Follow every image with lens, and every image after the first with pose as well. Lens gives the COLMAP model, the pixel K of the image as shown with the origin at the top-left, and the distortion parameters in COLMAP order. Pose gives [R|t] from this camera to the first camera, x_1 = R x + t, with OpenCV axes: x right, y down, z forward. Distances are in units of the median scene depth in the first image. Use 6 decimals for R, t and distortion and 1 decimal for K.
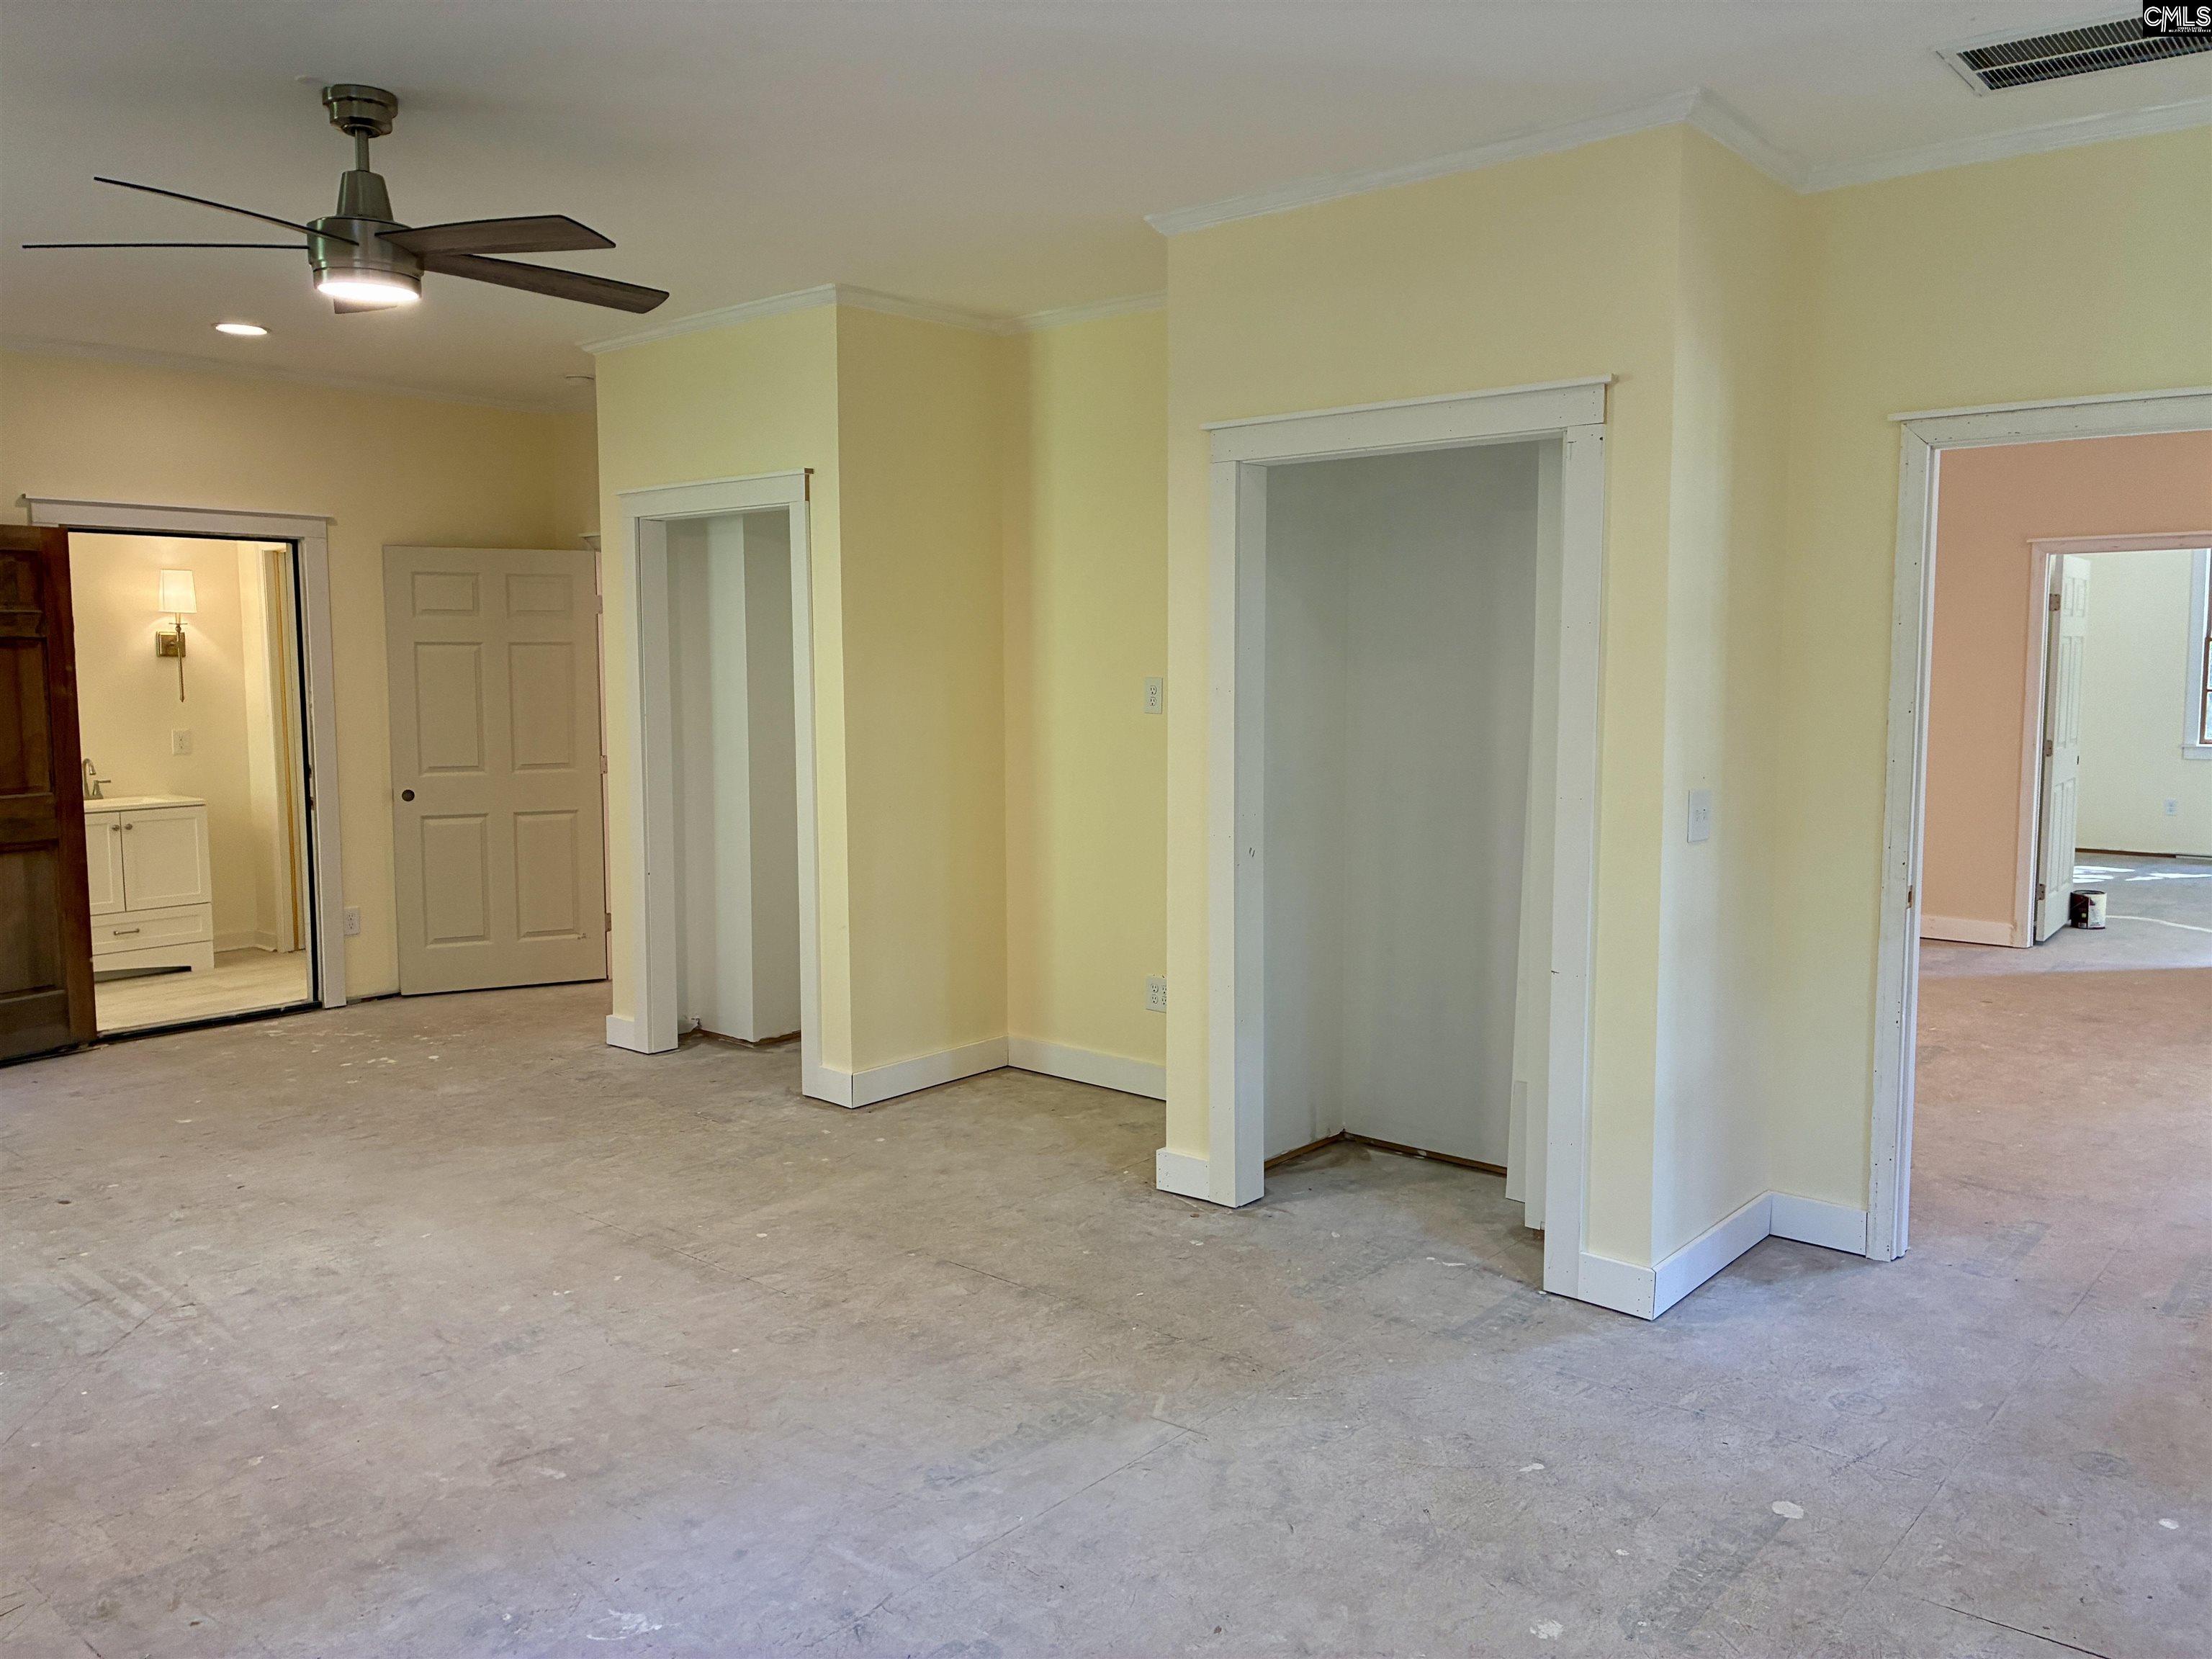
lens RADIAL K [[1675.1, 0, 1107.6], [0, 1675.1, 816.8], [0, 0, 1]] dist [0.016750, 0.004650]
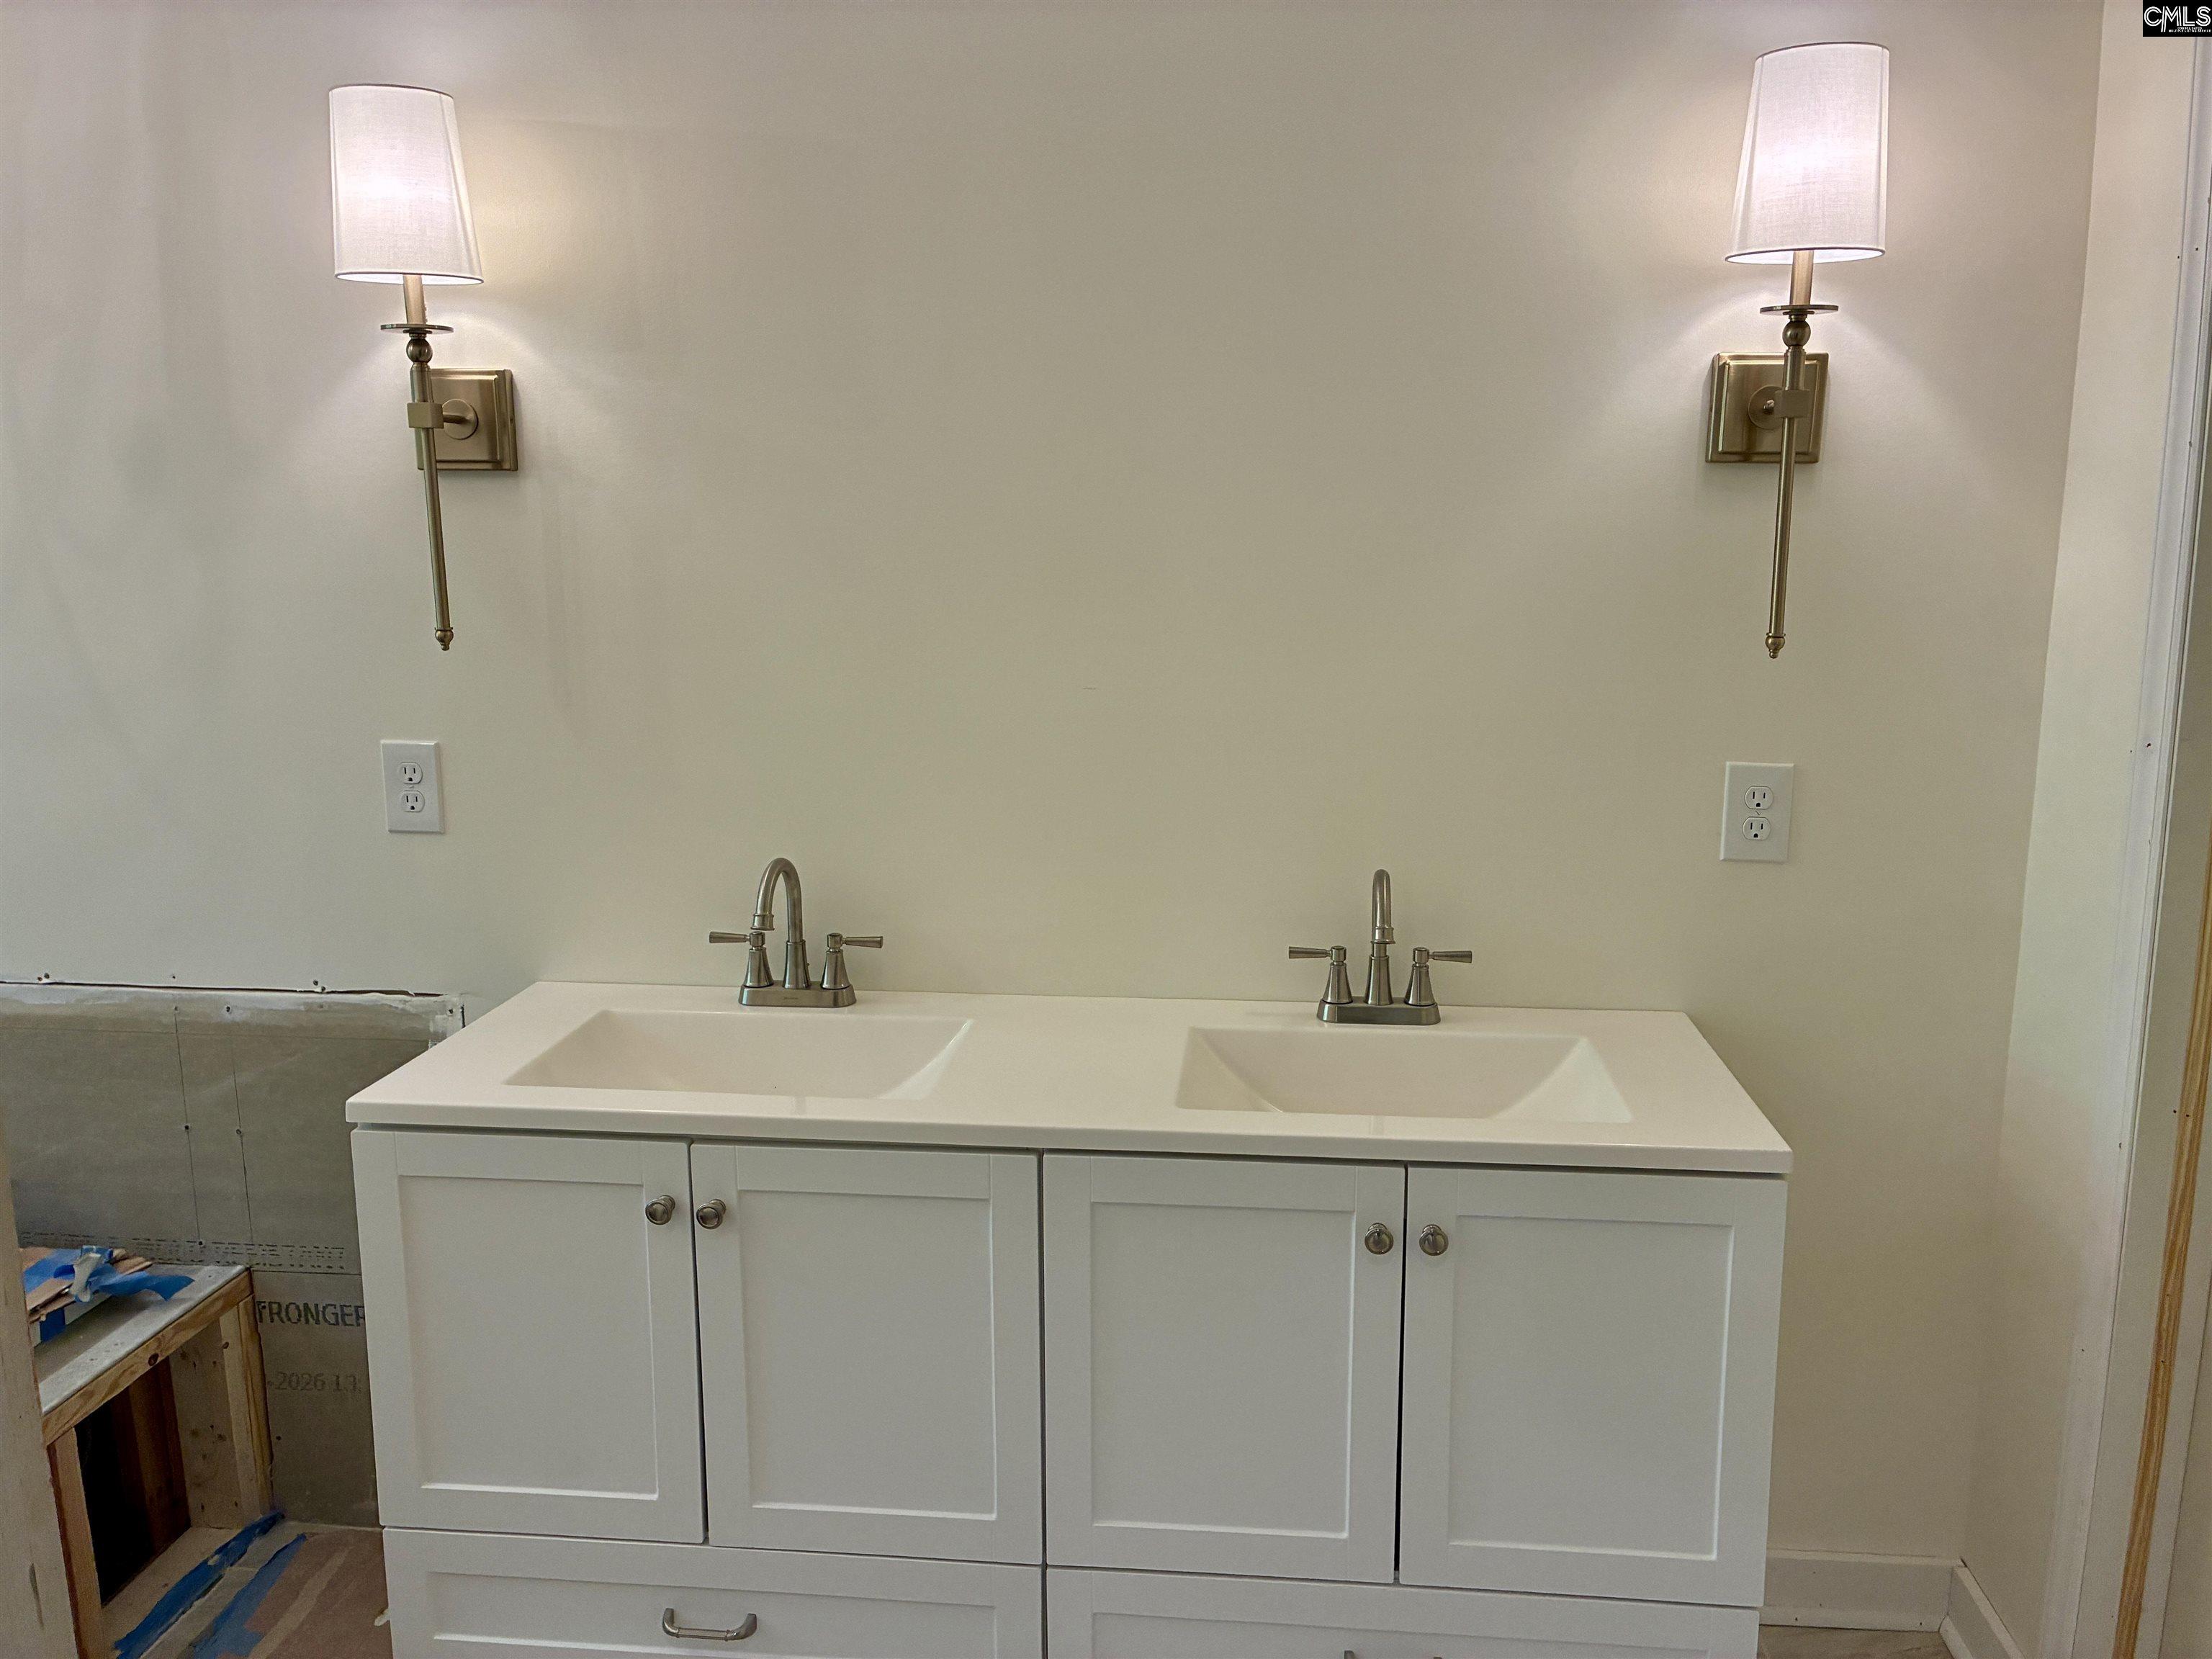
lens RADIAL K [[1675.1, 0, 1107.6], [0, 1675.1, 816.8], [0, 0, 1]] dist [0.016750, 0.004650]
pose [[0.572742, 0.154482, -0.805048, -0.665630], [-0.079192, 0.987916, 0.133233, -0.113520], [0.815902, -0.012555, 0.578055, 1.277451]]
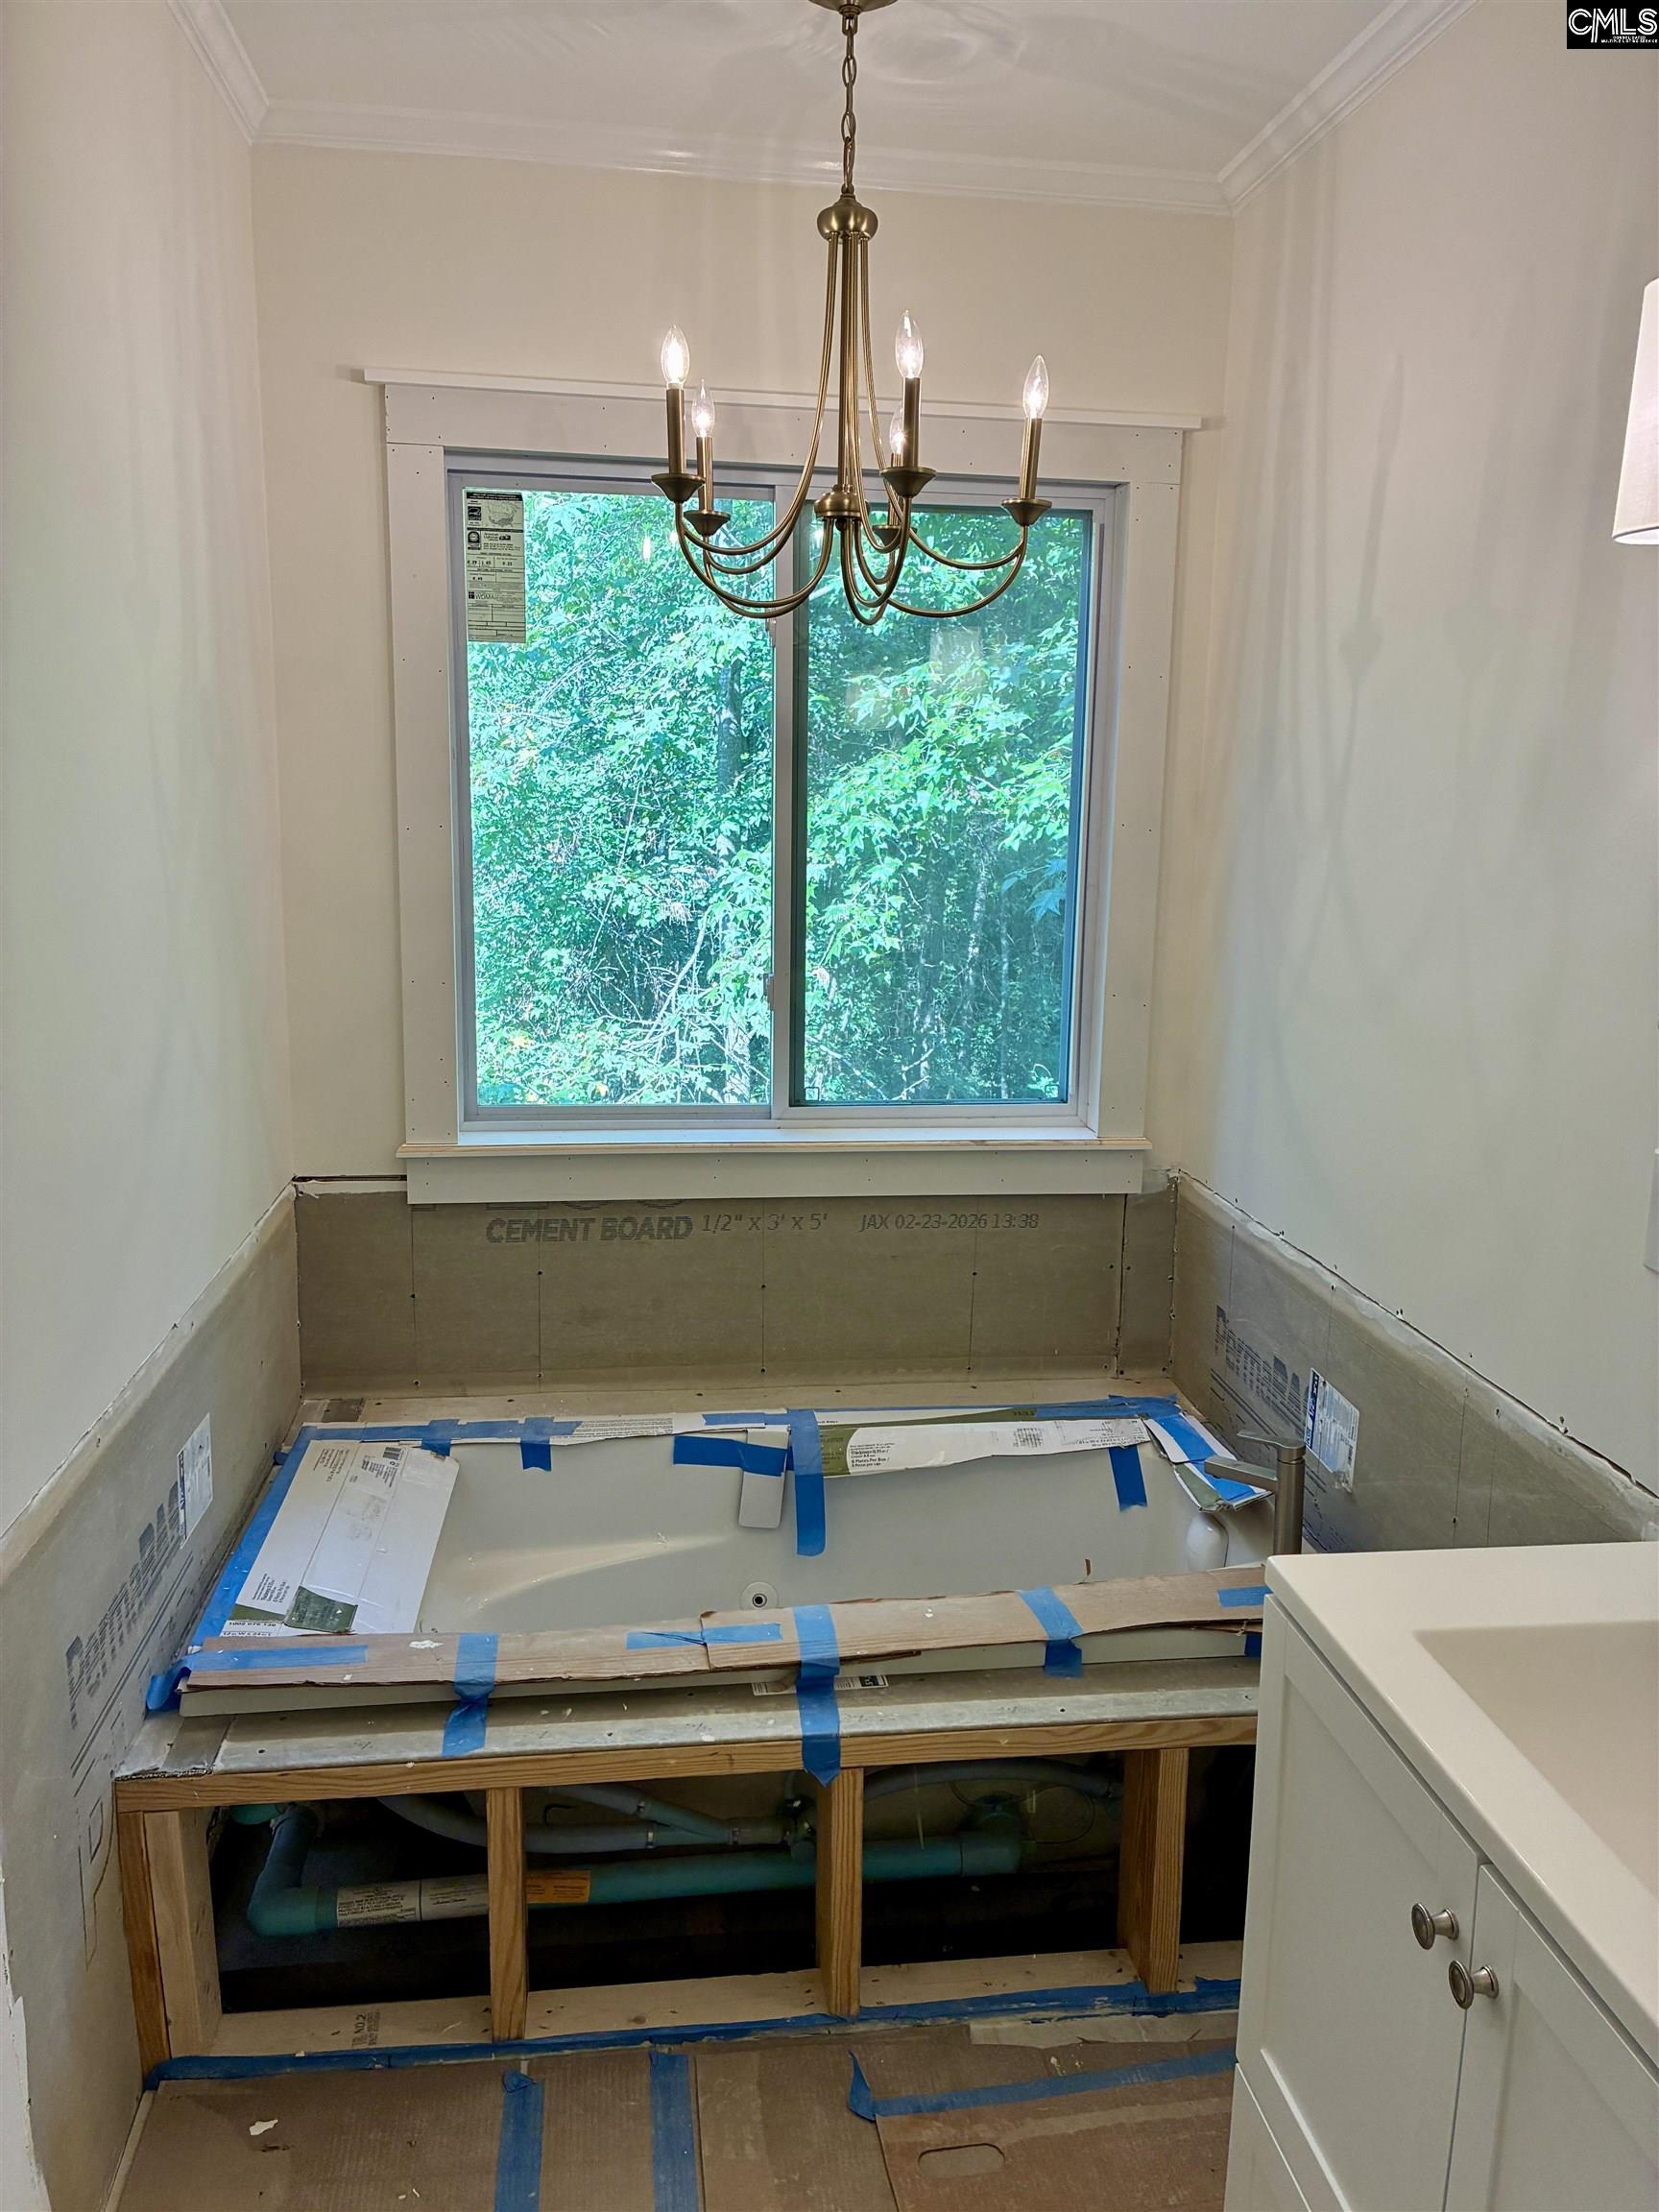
lens RADIAL K [[1675.1, 0, 829.5], [0, 1675.1, 1106.0], [0, 0, 1]] dist [0.016750, 0.004650]
pose [[-0.648946, 0.136124, -0.748559, -0.787963], [-0.090106, 0.963190, 0.253269, -0.139948], [0.755480, 0.231807, -0.612793, 1.473802]]
